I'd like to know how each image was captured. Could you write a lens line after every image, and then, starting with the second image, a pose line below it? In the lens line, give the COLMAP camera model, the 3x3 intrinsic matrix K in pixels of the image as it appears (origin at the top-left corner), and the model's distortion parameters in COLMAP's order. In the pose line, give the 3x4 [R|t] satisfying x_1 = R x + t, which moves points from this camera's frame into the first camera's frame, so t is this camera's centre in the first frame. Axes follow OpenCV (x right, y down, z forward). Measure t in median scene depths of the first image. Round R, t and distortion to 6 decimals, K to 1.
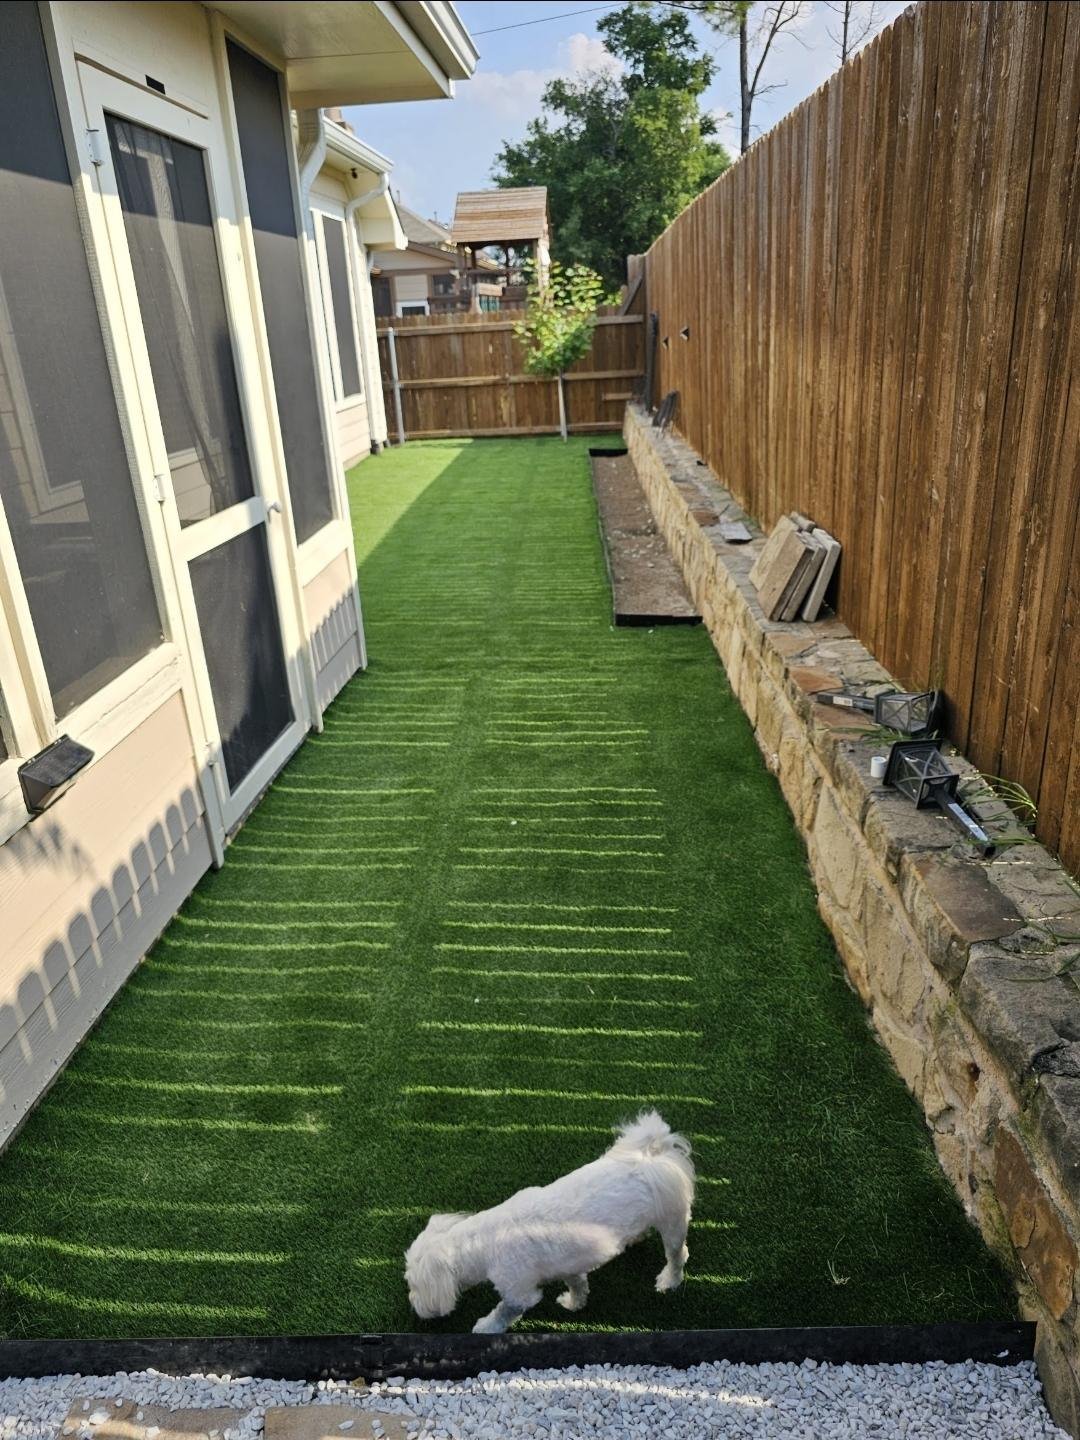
lens RADIAL K [[956.1, 0, 543.5], [0, 956.1, 712.2], [0, 0, 1]] dist [0.011053, -0.019971]
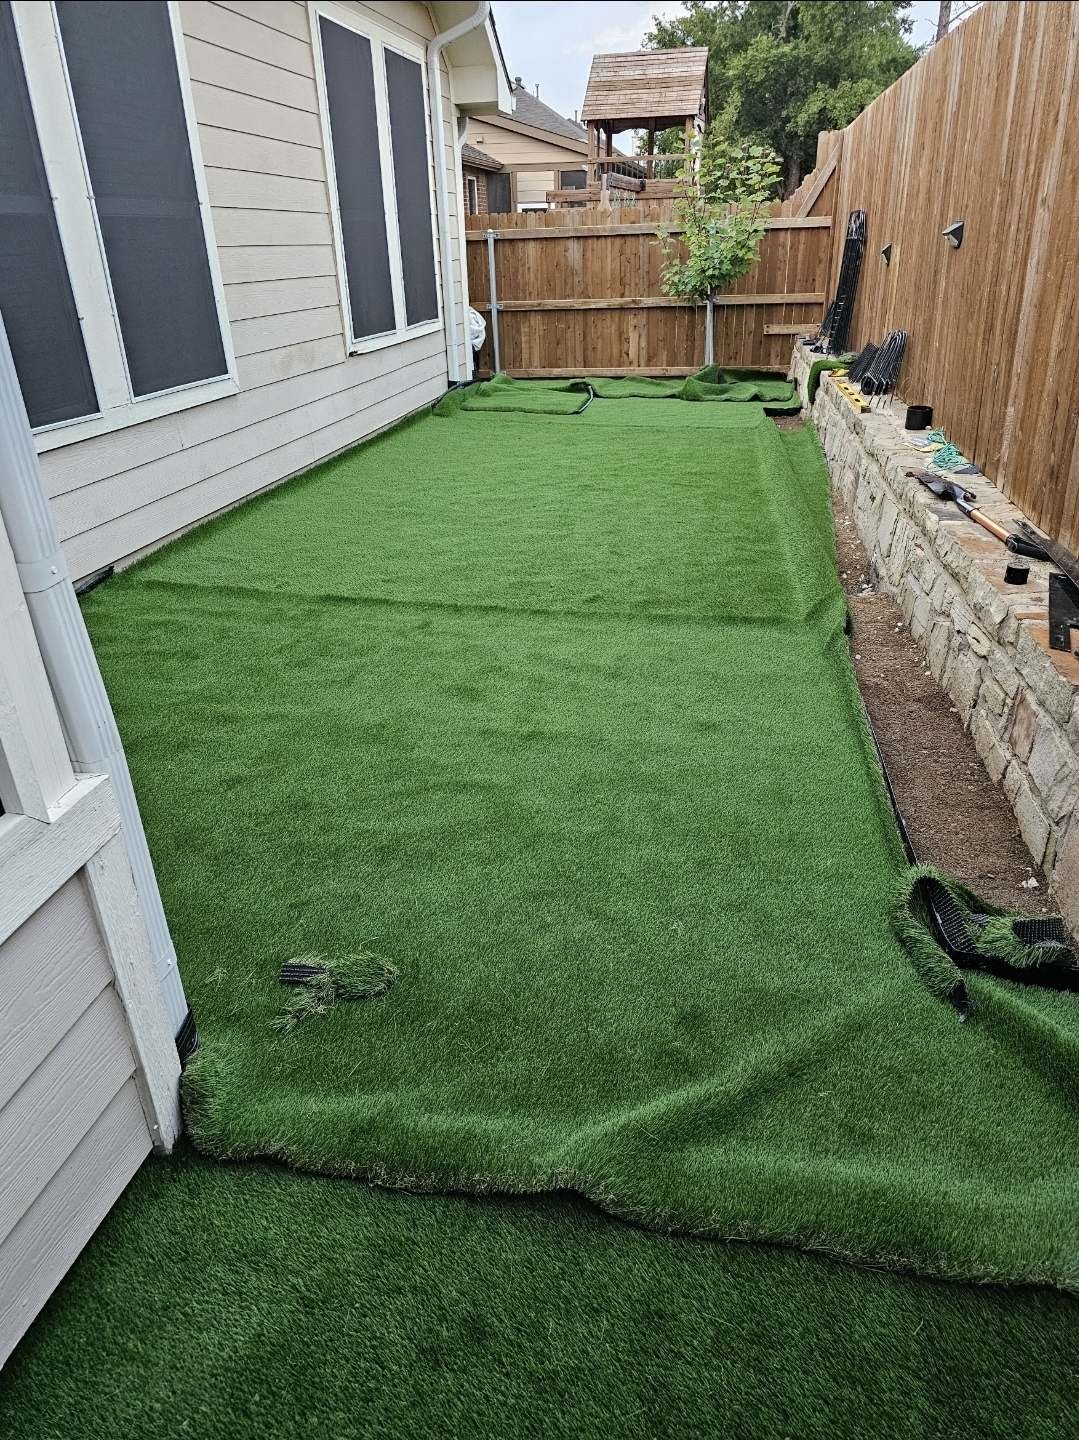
lens RADIAL K [[956.1, 0, 541.3], [0, 956.1, 725.7], [0, 0, 1]] dist [0.011053, -0.019971]
pose [[0.991411, 0.075660, -0.106673, -0.008413], [-0.066162, 0.993748, 0.089933, -0.078530], [0.112810, -0.082103, 0.990219, 0.216054]]
